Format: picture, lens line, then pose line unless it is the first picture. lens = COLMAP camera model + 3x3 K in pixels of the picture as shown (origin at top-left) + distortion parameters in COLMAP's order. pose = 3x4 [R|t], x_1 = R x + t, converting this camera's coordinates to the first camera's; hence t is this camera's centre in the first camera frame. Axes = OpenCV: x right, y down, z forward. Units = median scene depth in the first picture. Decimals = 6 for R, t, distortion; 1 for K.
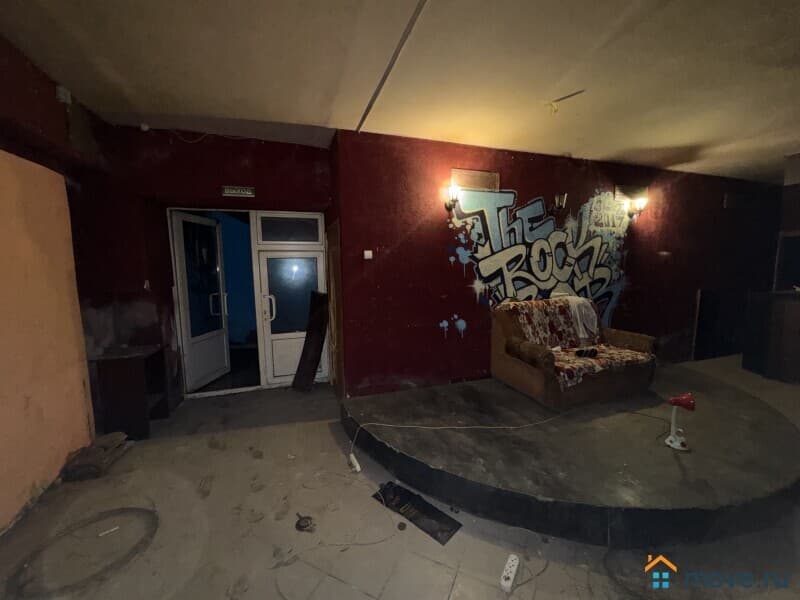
lens RADIAL K [[317.8, 0, 399.1], [0, 317.8, 299.0], [0, 0, 1]] dist [-0.002303, -0.000259]
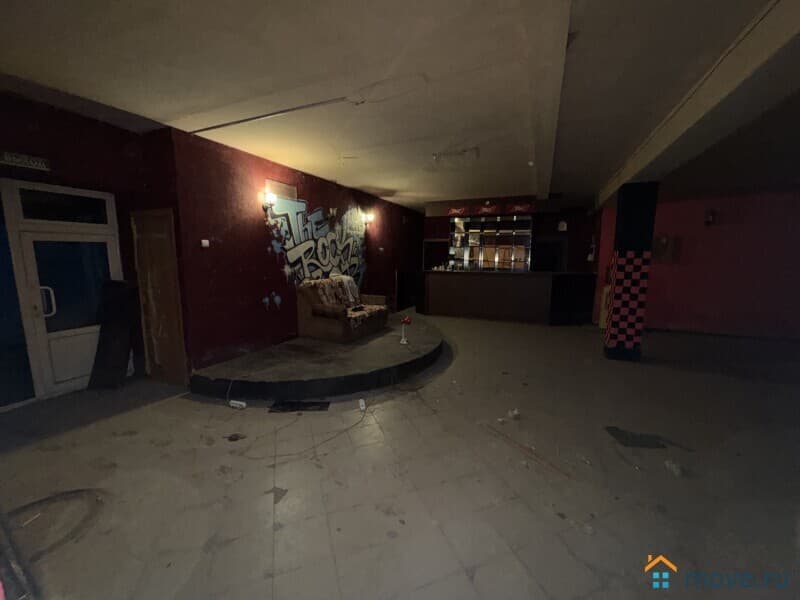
lens RADIAL K [[317.8, 0, 399.1], [0, 317.8, 299.0], [0, 0, 1]] dist [-0.002303, -0.000259]
pose [[0.686217, -0.083207, 0.722622, -0.401618], [0.057392, 0.996532, 0.060246, 0.027779], [-0.725129, 0.000131, 0.688613, -0.260800]]
